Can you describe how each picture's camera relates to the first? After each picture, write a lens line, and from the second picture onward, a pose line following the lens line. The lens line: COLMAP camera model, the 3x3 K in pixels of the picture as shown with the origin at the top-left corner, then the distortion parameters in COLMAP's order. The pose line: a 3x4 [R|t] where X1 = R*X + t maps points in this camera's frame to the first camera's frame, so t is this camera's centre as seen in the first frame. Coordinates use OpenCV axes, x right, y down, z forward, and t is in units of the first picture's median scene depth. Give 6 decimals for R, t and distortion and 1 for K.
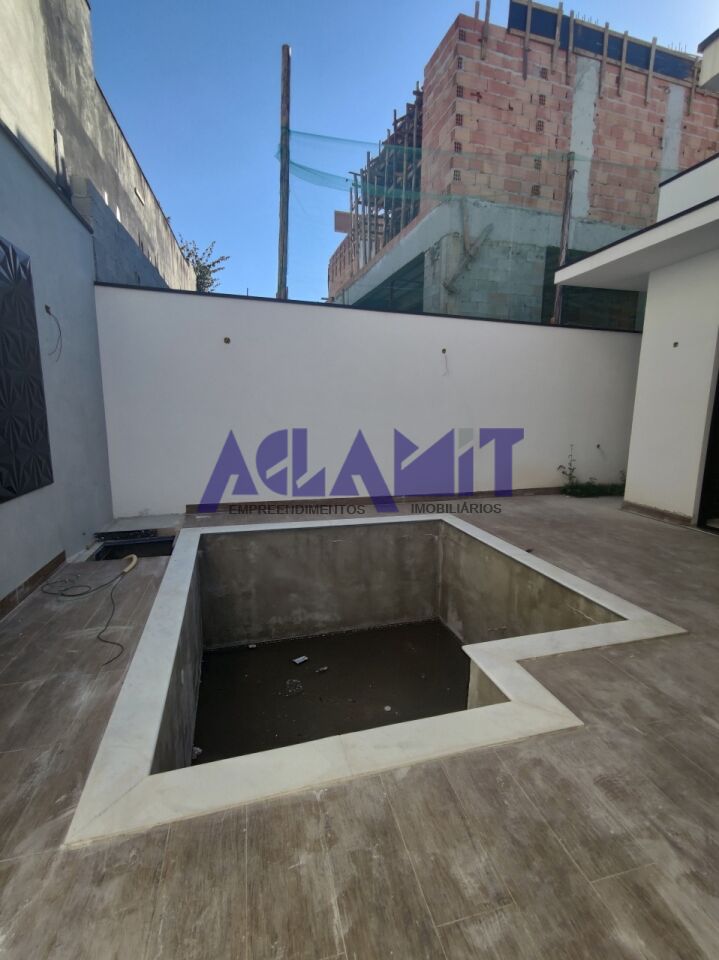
lens RADIAL K [[439.3, 0, 359.5], [0, 439.3, 480.0], [0, 0, 1]] dist [-0.001949, 0.011952]
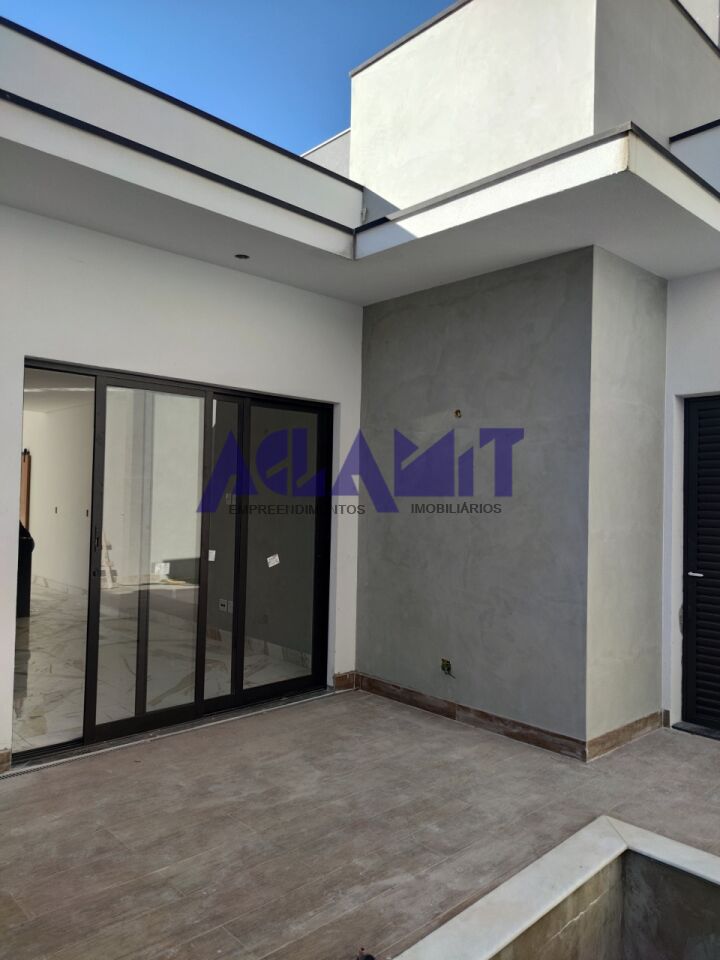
lens RADIAL K [[685.3, 0, 360.0], [0, 685.3, 480.0], [0, 0, 1]] dist [0.062969, -0.073236]
pose [[-0.486315, 0.002536, 0.873780, -0.097581], [0.116215, 0.991299, 0.061804, -0.285618], [-0.866020, 0.131602, -0.482379, 1.433378]]
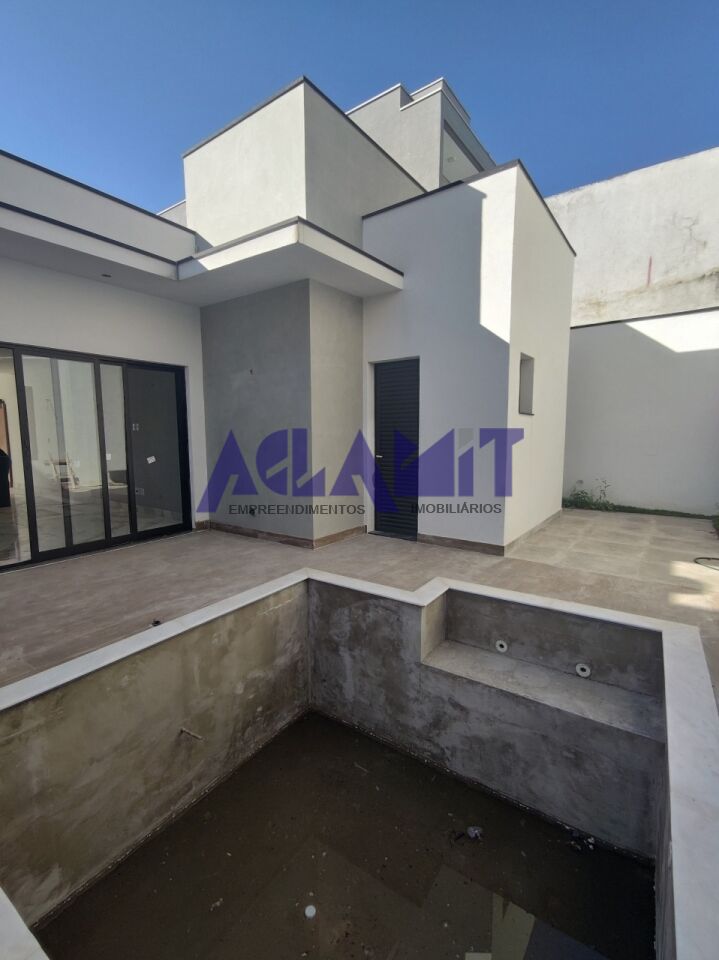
lens RADIAL K [[439.3, 0, 359.5], [0, 439.3, 480.0], [0, 0, 1]] dist [-0.001949, 0.011952]
pose [[-0.646921, -0.088741, 0.757376, -0.457877], [0.123059, 0.968038, 0.218536, -0.234341], [-0.752562, 0.234577, -0.615324, 1.348977]]
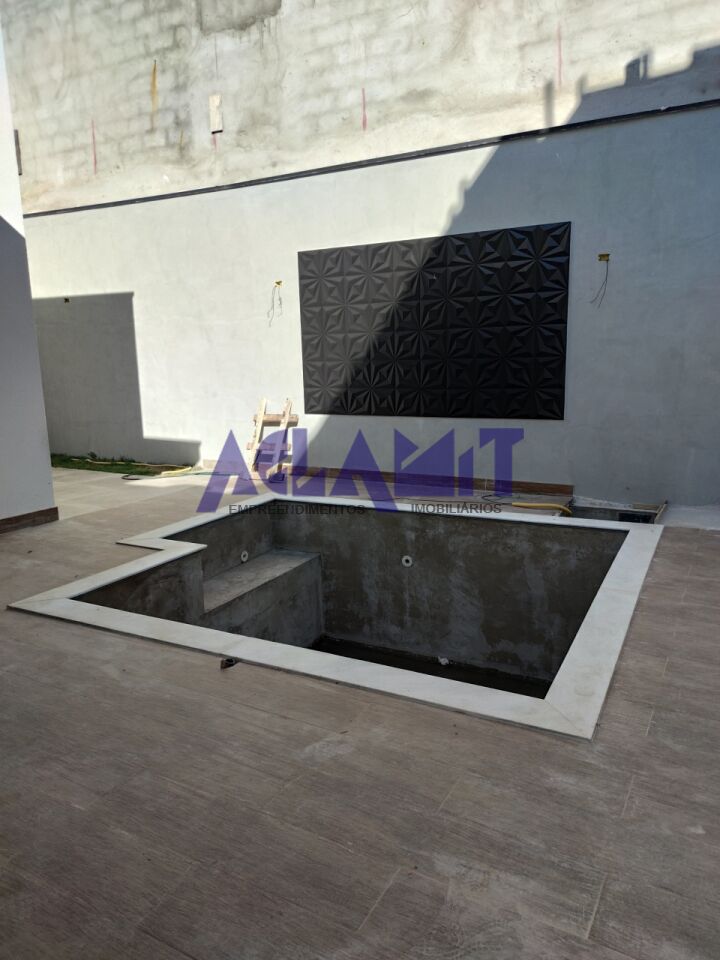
lens RADIAL K [[677.2, 0, 360.0], [0, 677.2, 480.0], [0, 0, 1]] dist [-0.038321, -0.003302]
pose [[-0.681905, 0.138382, -0.718231, 0.912900], [-0.099529, 0.955252, 0.278544, -0.277338], [0.724638, 0.261425, -0.637618, 1.774306]]
